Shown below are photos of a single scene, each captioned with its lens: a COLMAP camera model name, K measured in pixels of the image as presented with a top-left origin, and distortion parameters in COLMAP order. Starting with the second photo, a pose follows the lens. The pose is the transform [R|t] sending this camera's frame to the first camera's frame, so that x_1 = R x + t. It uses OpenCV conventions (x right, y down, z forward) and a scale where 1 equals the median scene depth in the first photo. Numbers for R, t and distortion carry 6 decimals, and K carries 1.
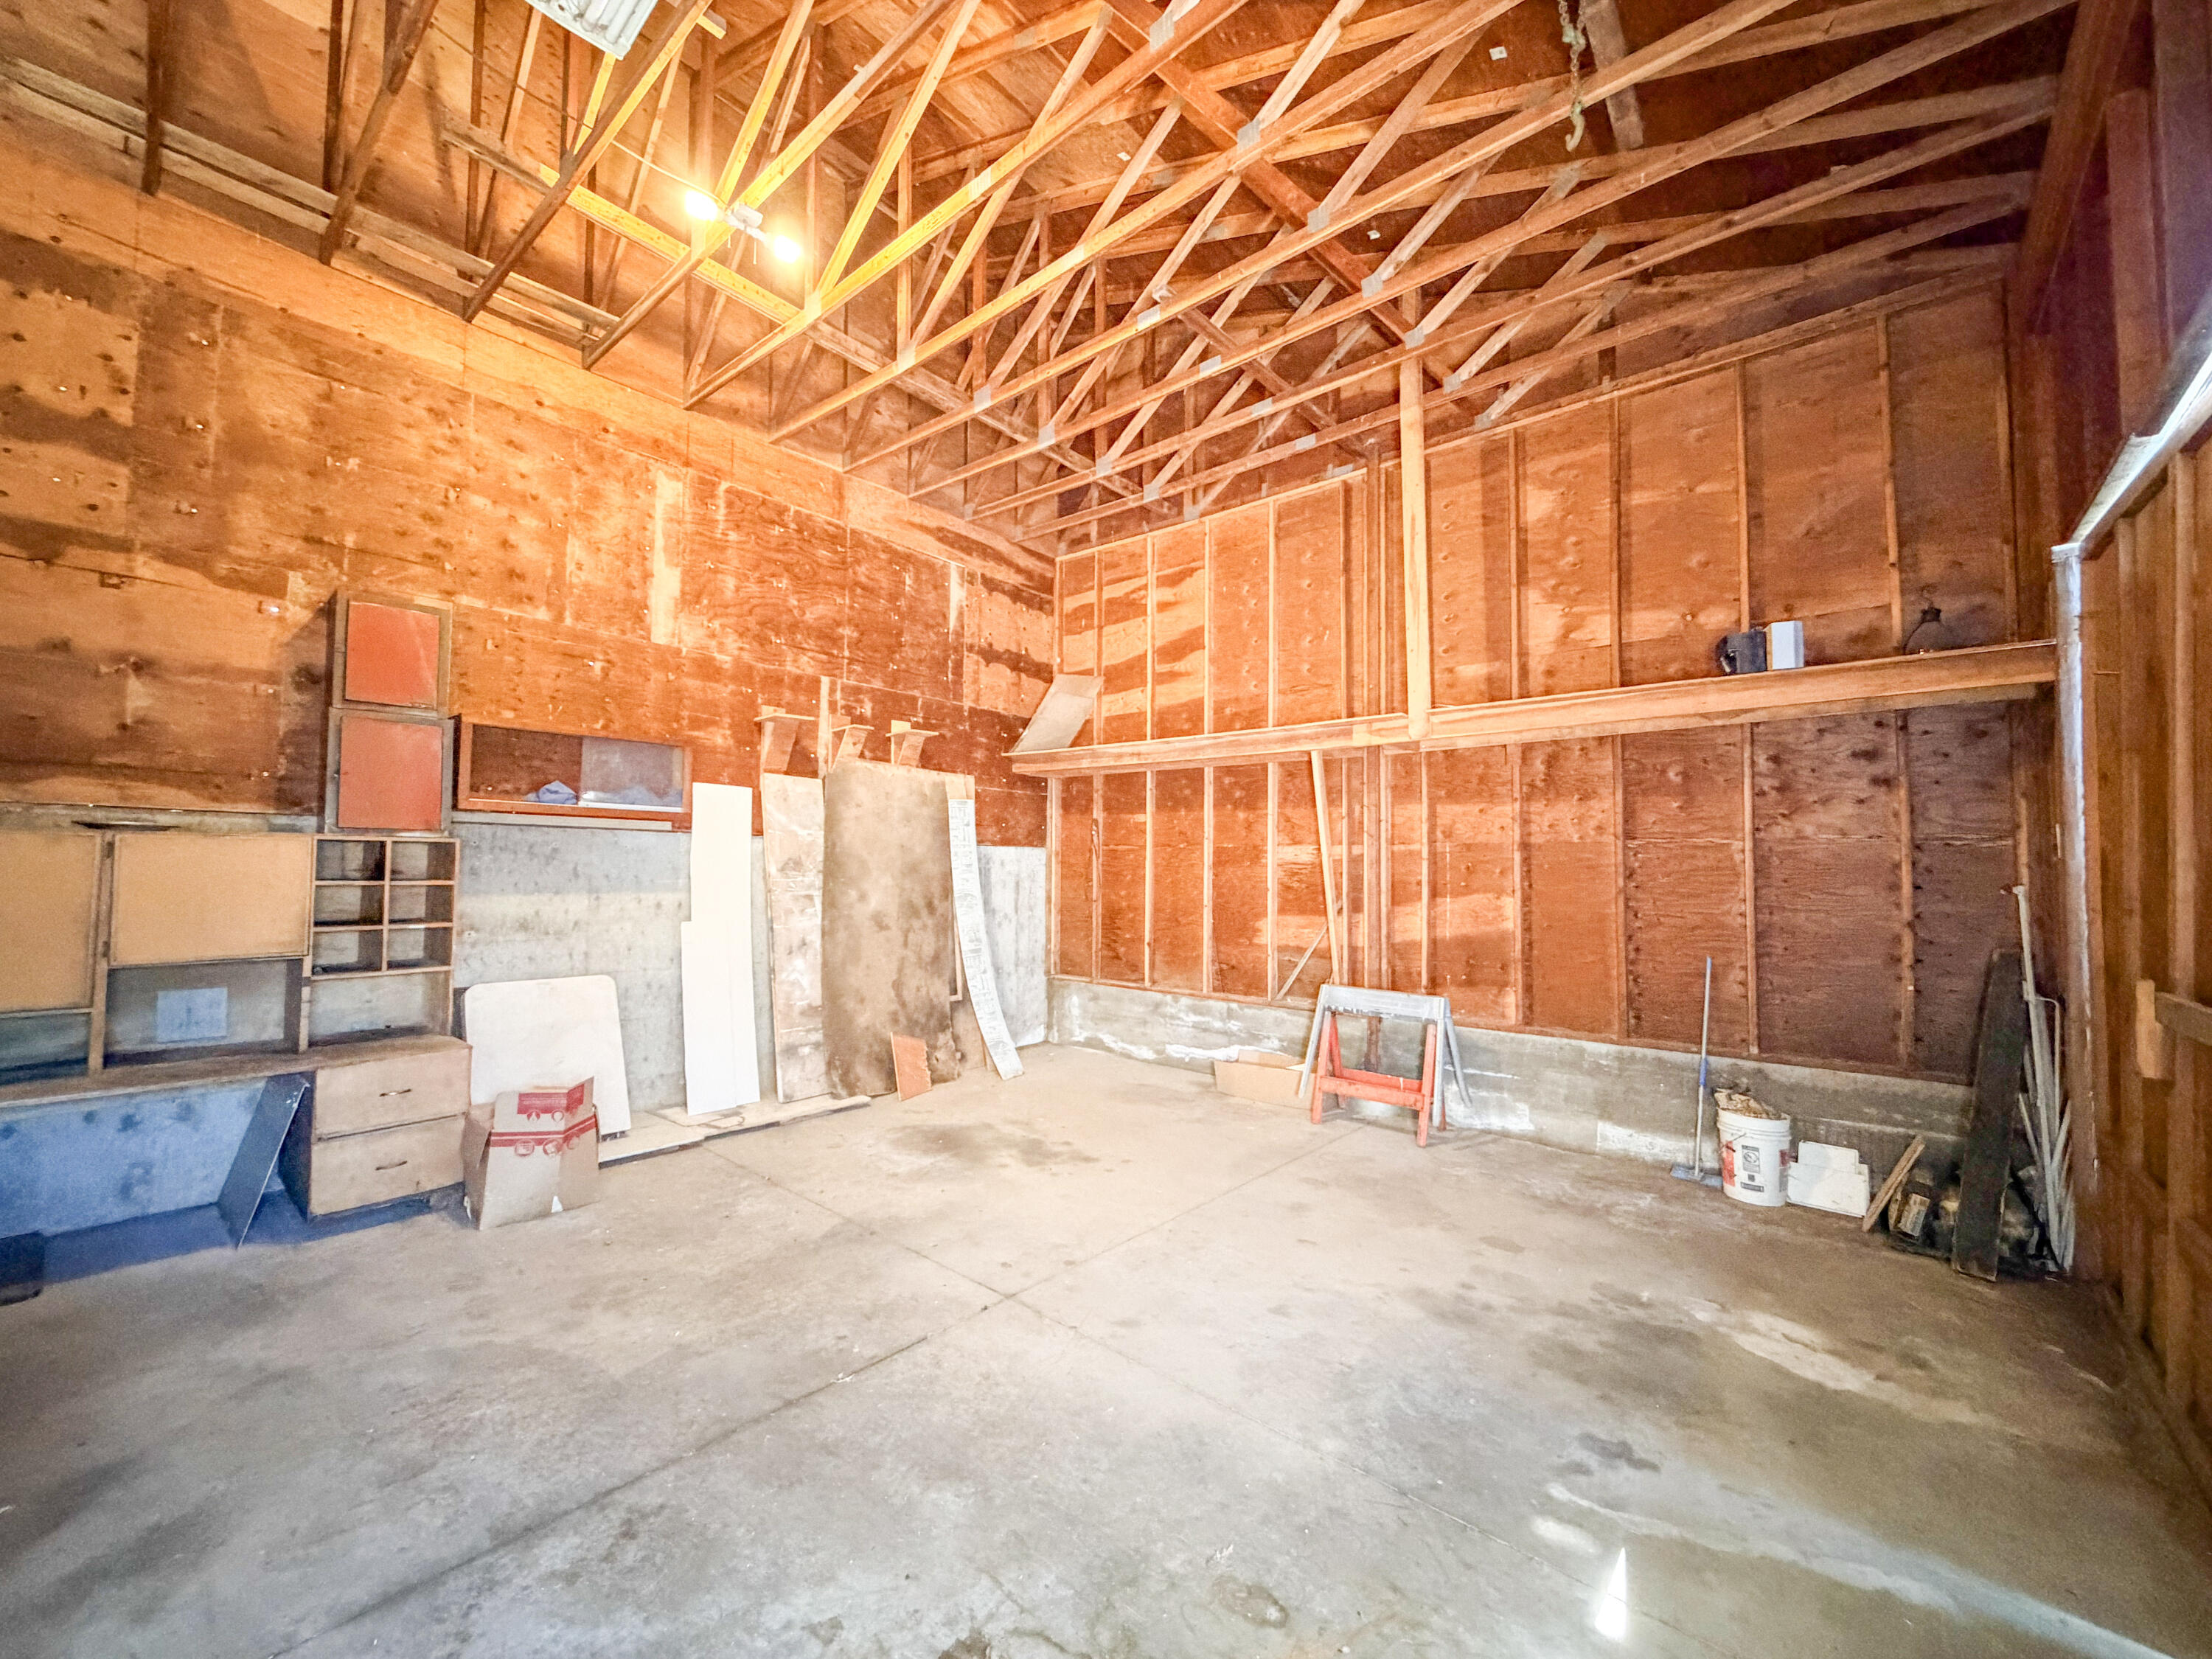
lens RADIAL K [[897.9, 0, 1100.4], [0, 897.9, 833.1], [0, 0, 1]] dist [-0.001257, 0.000836]
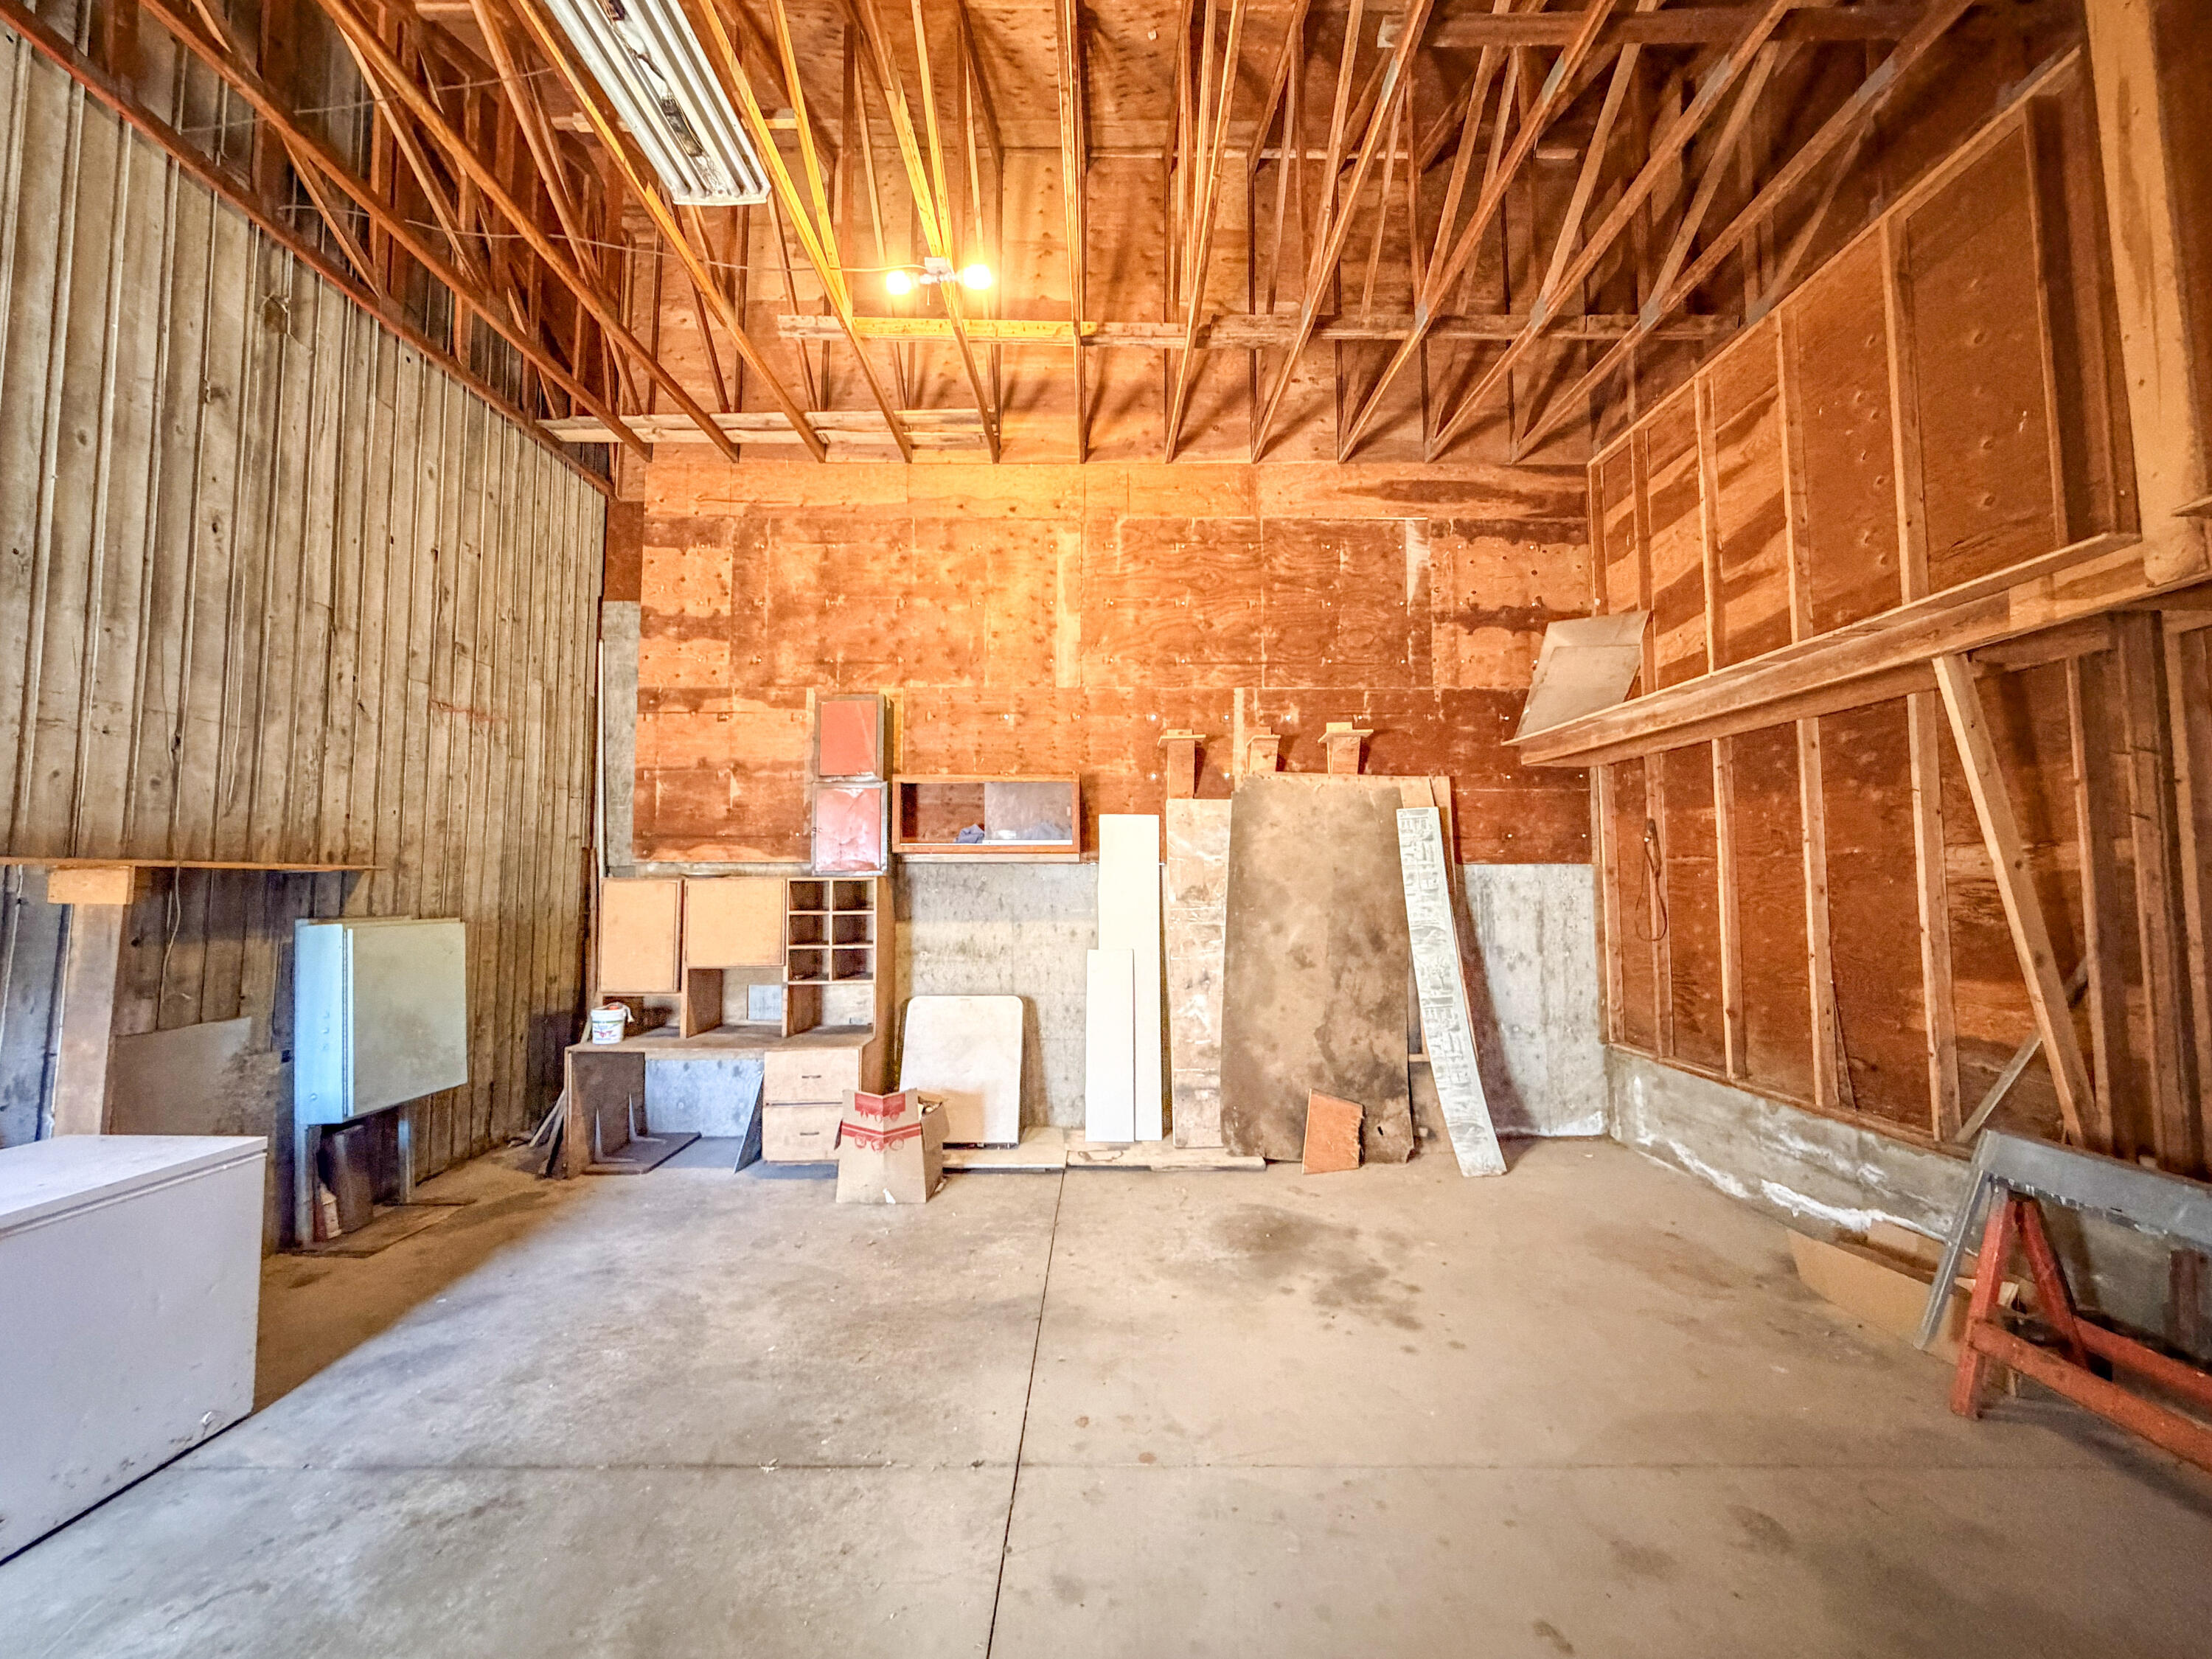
lens RADIAL K [[897.9, 0, 1103.9], [0, 897.9, 832.0], [0, 0, 1]] dist [-0.001257, 0.000836]
pose [[0.648214, -0.060710, -0.759034, 0.304262], [0.041856, 0.998150, -0.044089, 0.008532], [0.760307, -0.003191, 0.649556, 0.305591]]
